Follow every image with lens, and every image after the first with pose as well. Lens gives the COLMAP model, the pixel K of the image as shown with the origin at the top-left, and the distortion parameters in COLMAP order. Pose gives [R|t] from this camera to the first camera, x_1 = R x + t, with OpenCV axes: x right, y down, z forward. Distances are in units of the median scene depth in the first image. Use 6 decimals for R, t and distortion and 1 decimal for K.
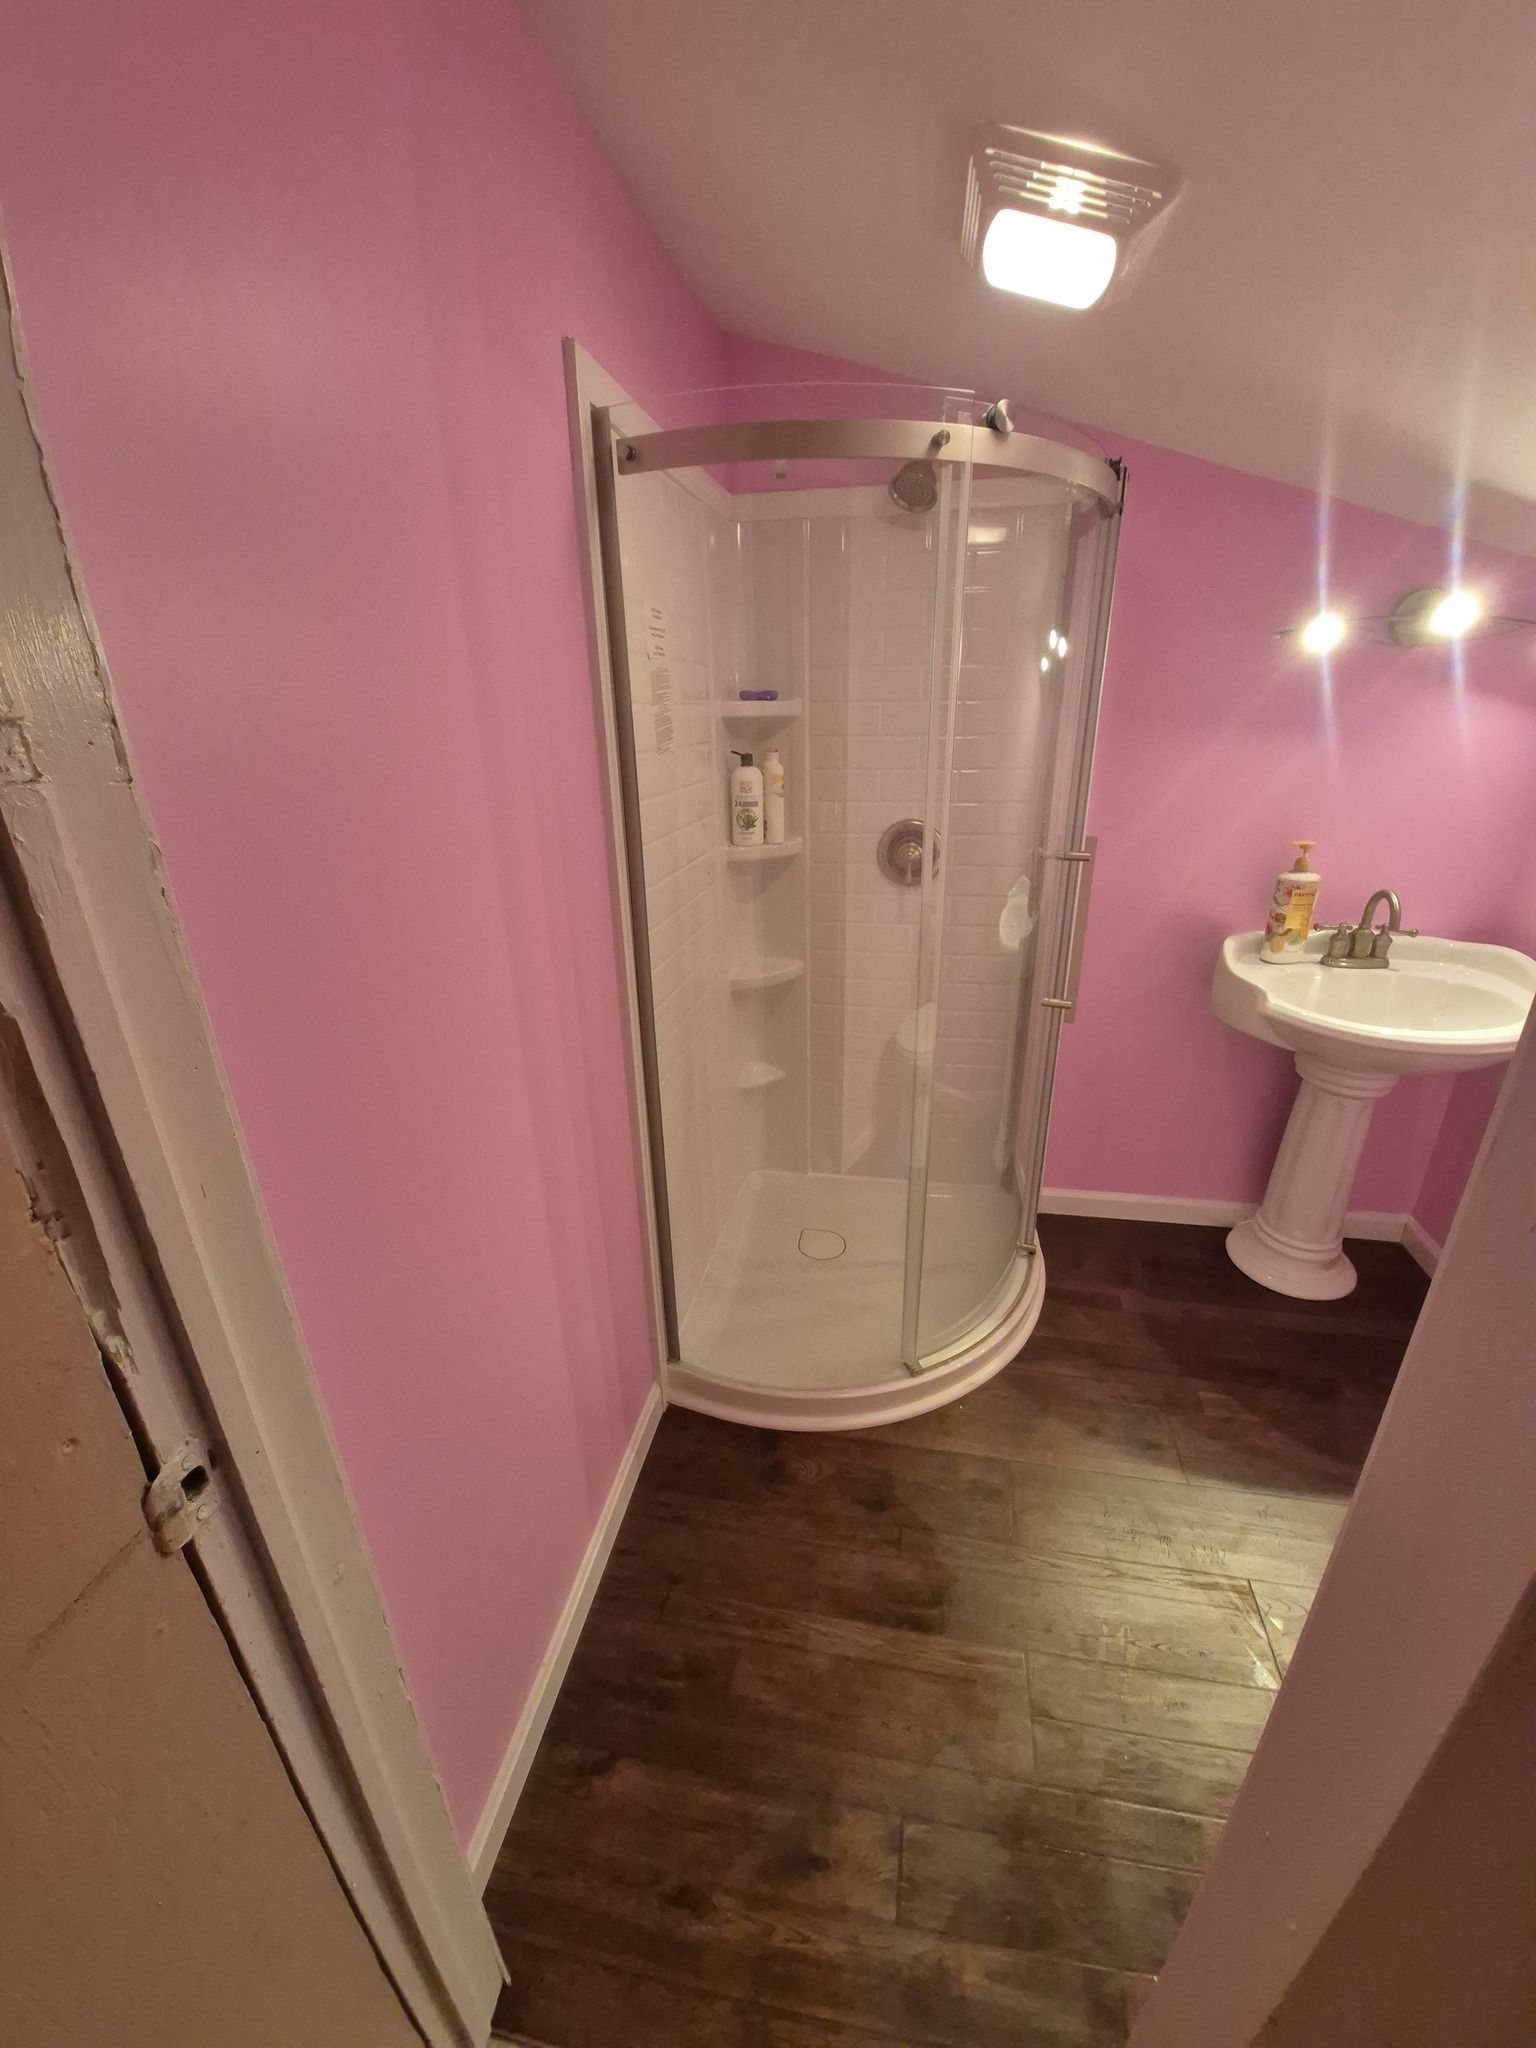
lens RADIAL K [[800.2, 0, 778.3], [0, 800.2, 1020.8], [0, 0, 1]] dist [-0.021083, -0.001815]
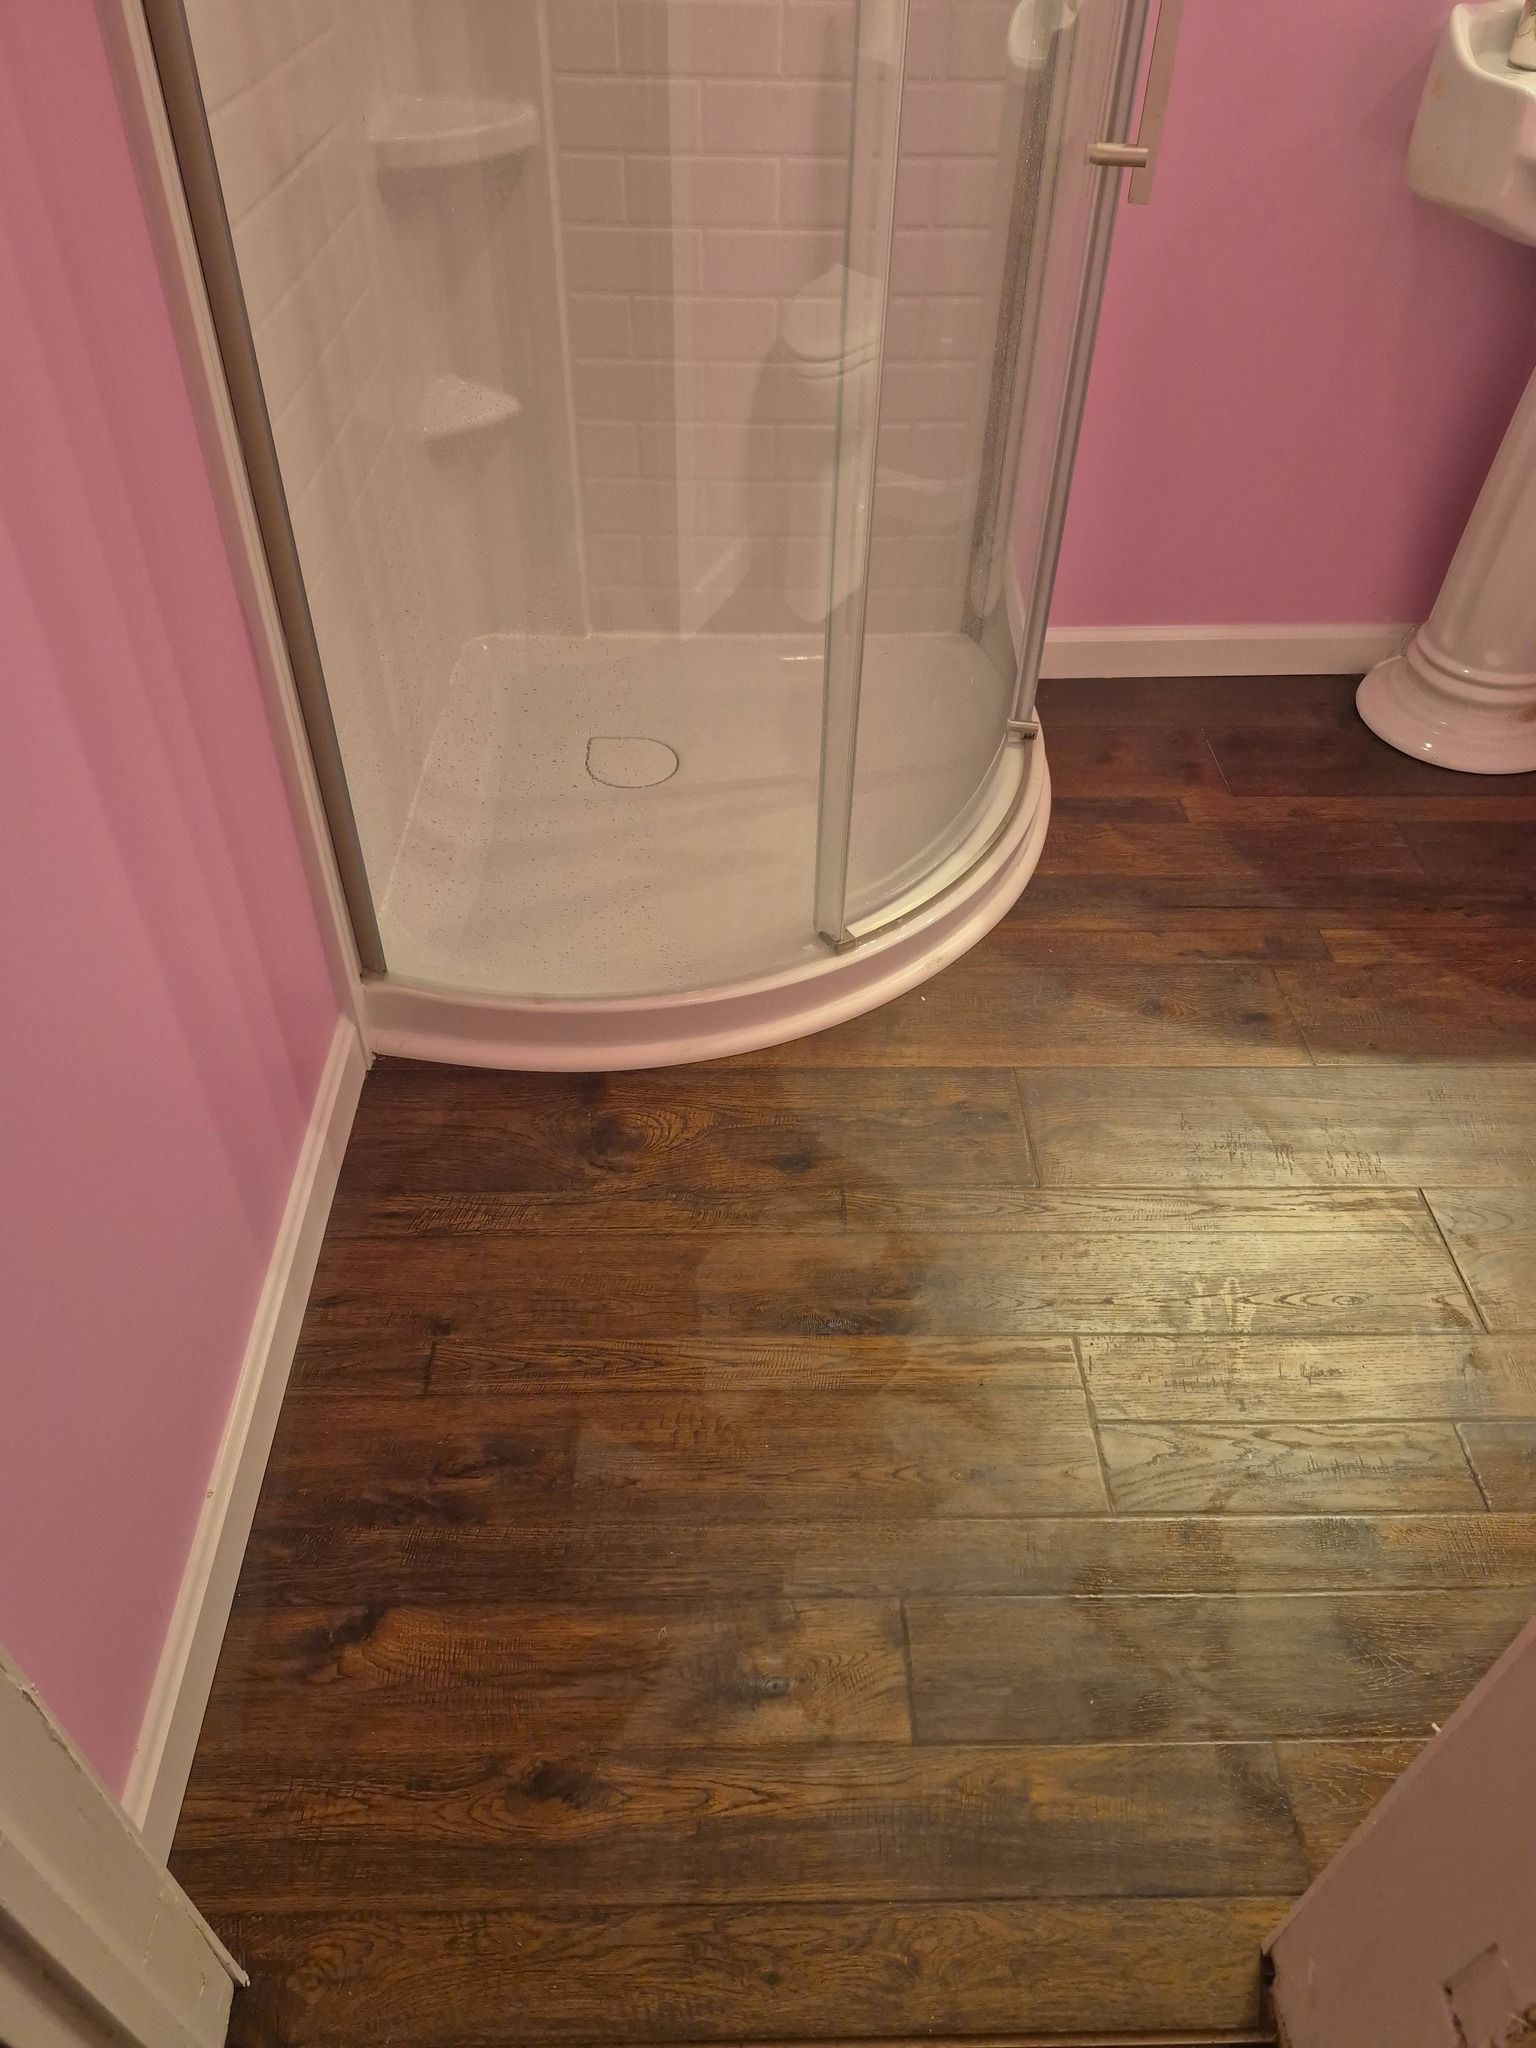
lens RADIAL K [[1375.7, 0, 758.7], [0, 1375.7, 1034.4], [0, 0, 1]] dist [0.049139, -0.042204]
pose [[0.978344, -0.114251, 0.172597, -0.054585], [0.045372, 0.931955, 0.359724, 0.176712], [-0.201951, -0.344103, 0.916956, 0.152915]]
